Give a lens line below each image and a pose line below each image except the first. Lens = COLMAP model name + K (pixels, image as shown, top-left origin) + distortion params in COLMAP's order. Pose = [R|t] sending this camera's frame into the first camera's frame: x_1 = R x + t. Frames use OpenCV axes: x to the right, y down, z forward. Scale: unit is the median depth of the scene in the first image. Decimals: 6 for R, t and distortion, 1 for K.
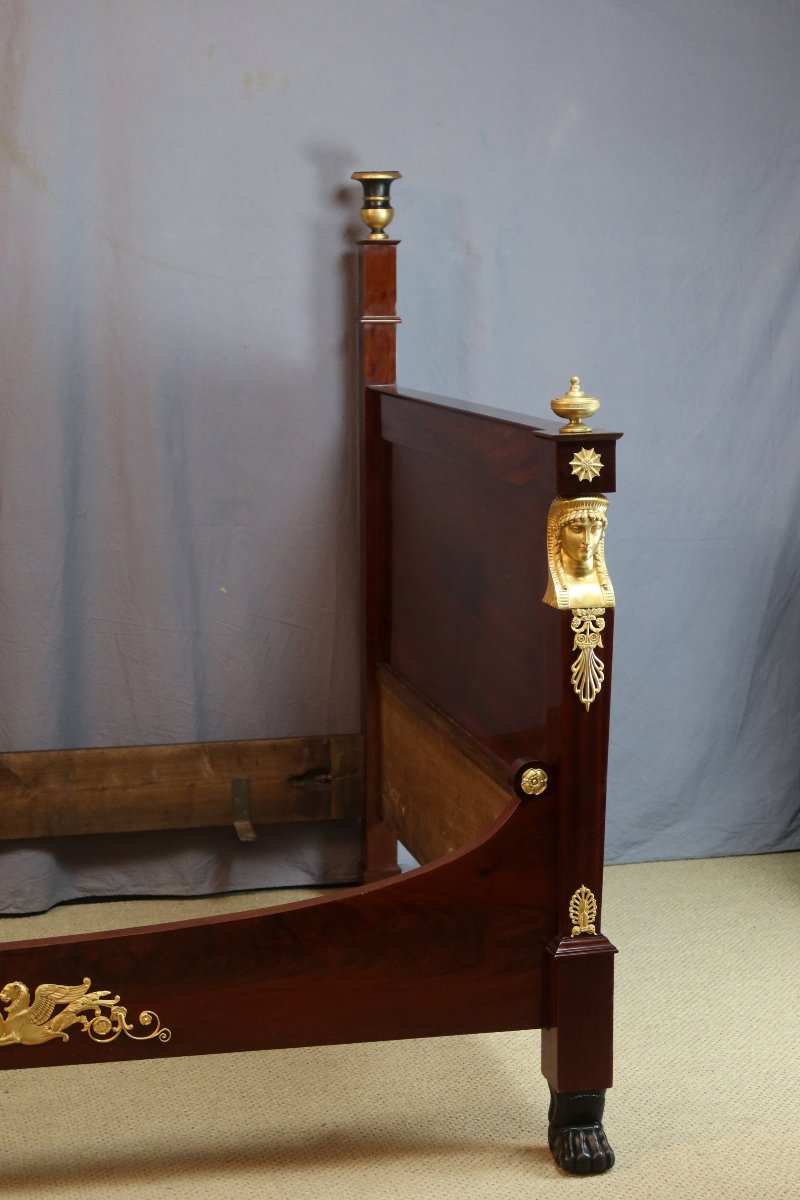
lens RADIAL K [[2167.8, 0, 400.0], [0, 2167.8, 600.0], [0, 0, 1]] dist [0.006028, 0.042767]
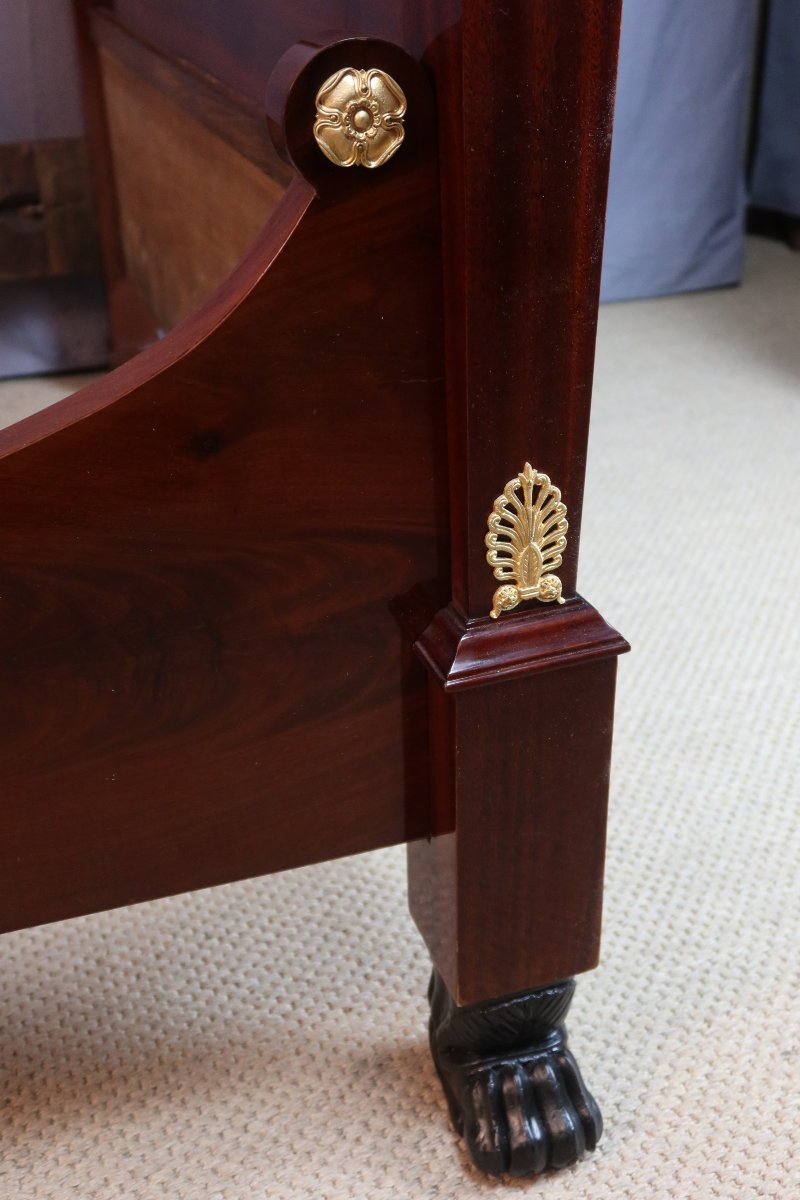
lens RADIAL K [[1388.4, 0, 400.0], [0, 1388.4, 600.0], [0, 0, 1]] dist [-0.003269, 0.006289]
pose [[0.994853, -0.063163, 0.079235, 0.048973], [0.033369, 0.942548, 0.332399, 0.083024], [-0.095679, -0.328044, 0.939805, 0.811806]]
